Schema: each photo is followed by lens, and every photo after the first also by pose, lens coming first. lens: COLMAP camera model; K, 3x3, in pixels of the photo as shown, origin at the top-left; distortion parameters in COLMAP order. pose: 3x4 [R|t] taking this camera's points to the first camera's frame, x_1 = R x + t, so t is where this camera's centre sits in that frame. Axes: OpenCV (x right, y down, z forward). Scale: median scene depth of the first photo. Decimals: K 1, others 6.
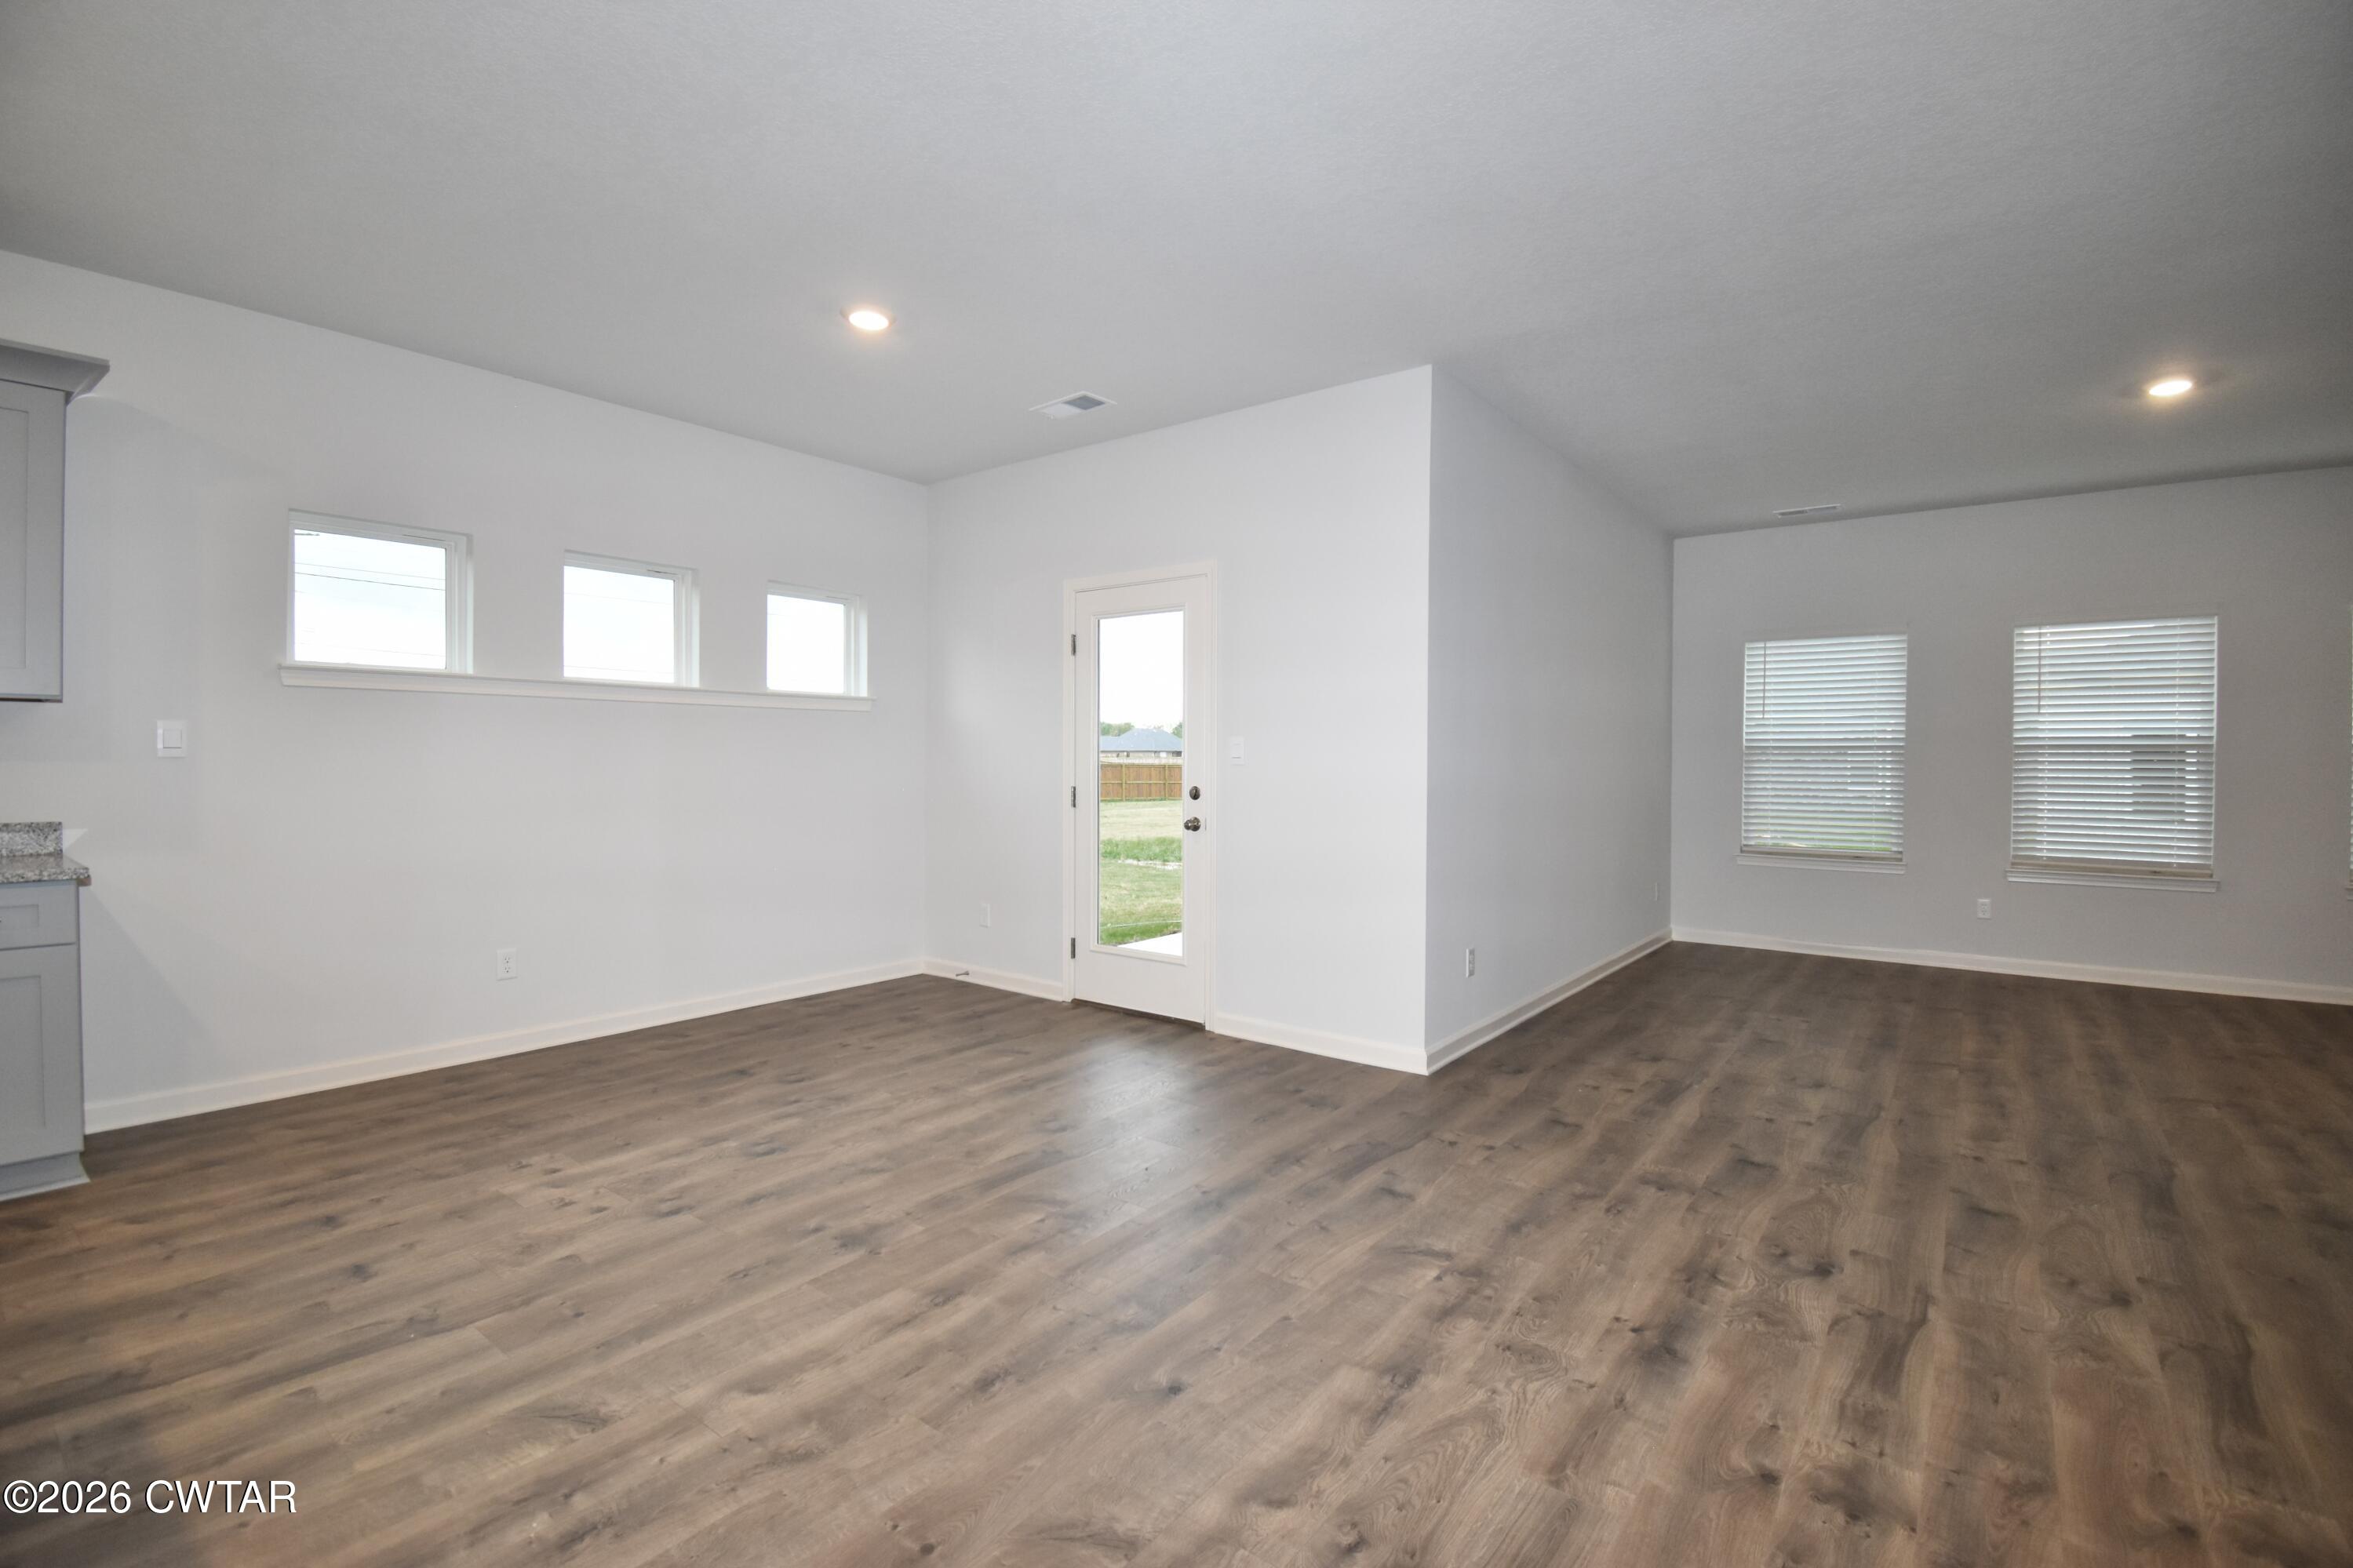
lens RADIAL K [[1029.9, 0, 1186.2], [0, 1029.9, 772.2], [0, 0, 1]] dist [0.019481, -0.024969]
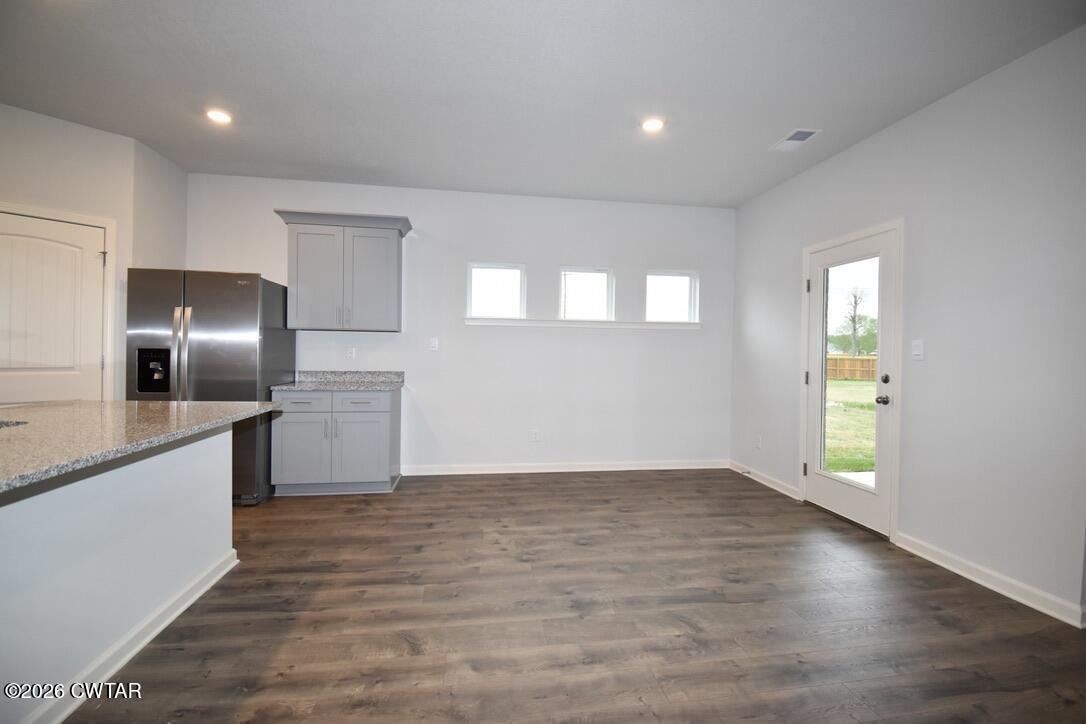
lens RADIAL K [[475.4, 0, 547.5], [0, 475.4, 356.6], [0, 0, 1]] dist [0.019481, -0.024969]
pose [[0.725639, 0.012887, -0.687955, 0.180879], [-0.019410, 0.999810, -0.001744, -0.001586], [0.687802, 0.014619, 0.725751, 0.246824]]
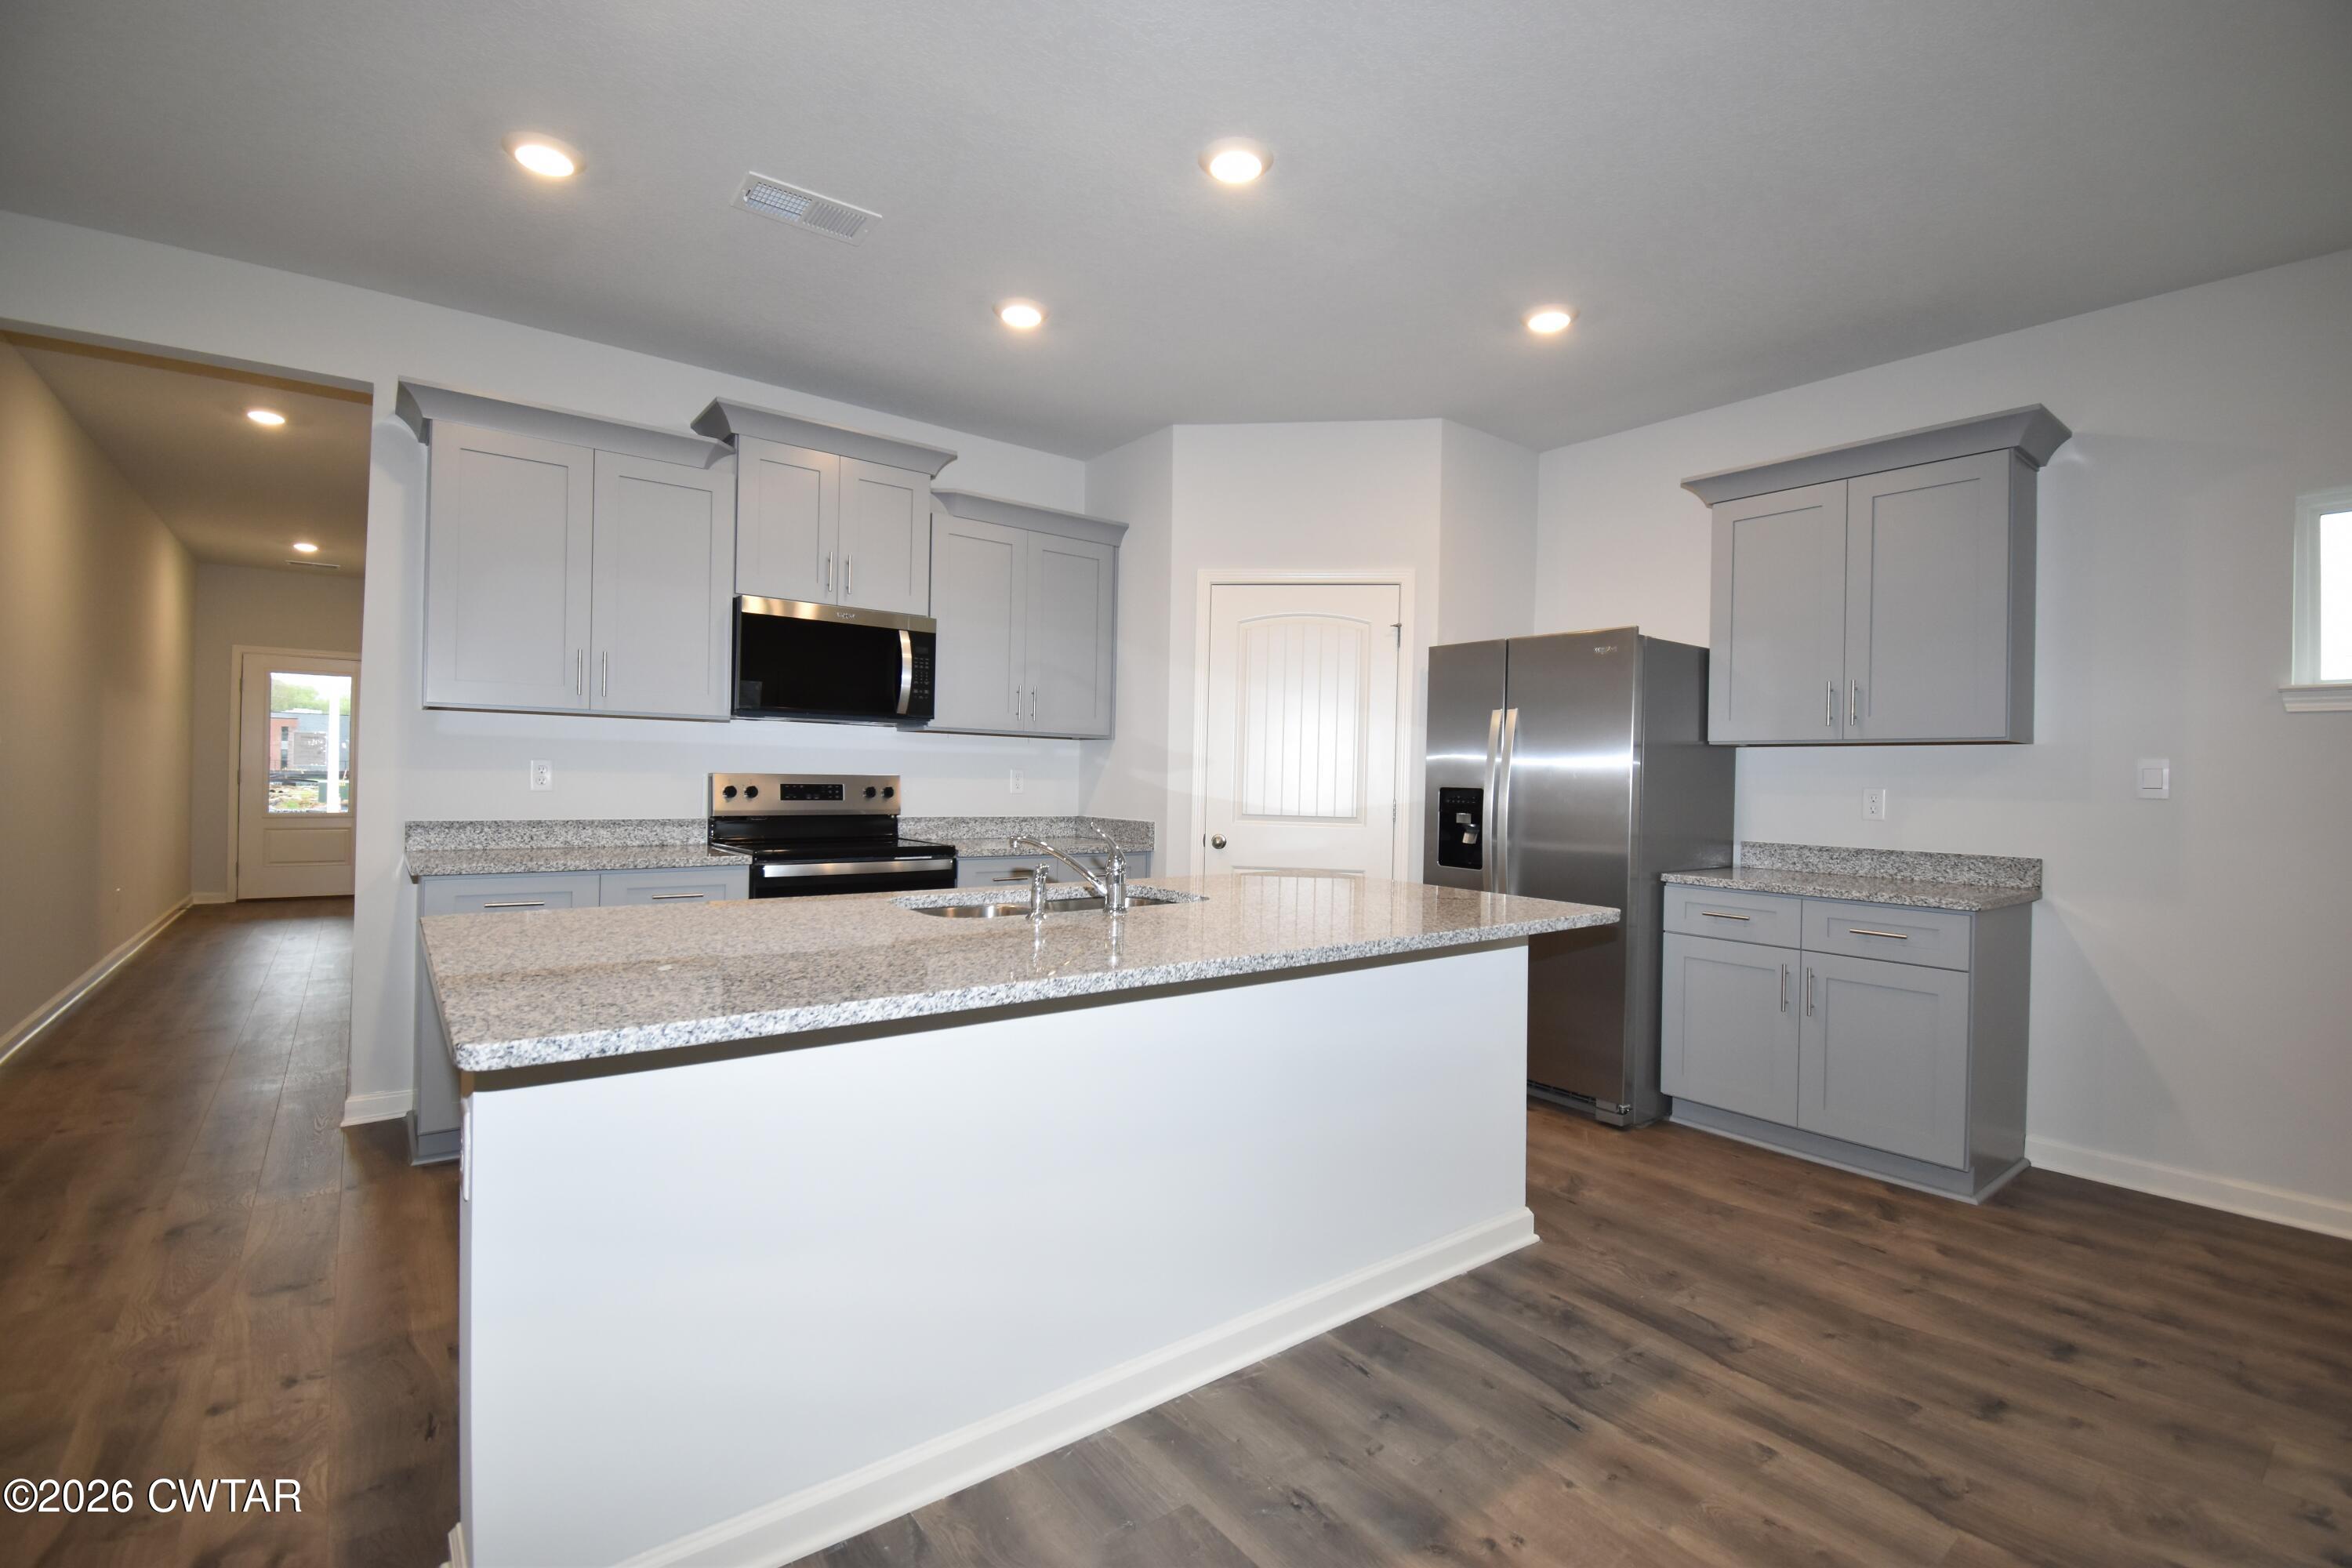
lens RADIAL K [[1038.3, 0, 1186.3], [0, 1038.3, 773.2], [0, 0, 1]] dist [0.020035, -0.024054]
pose [[-0.245513, -0.013235, -0.969303, 0.130946], [-0.033278, 0.999433, -0.005217, -0.004003], [0.968822, 0.030975, -0.245814, 0.398044]]
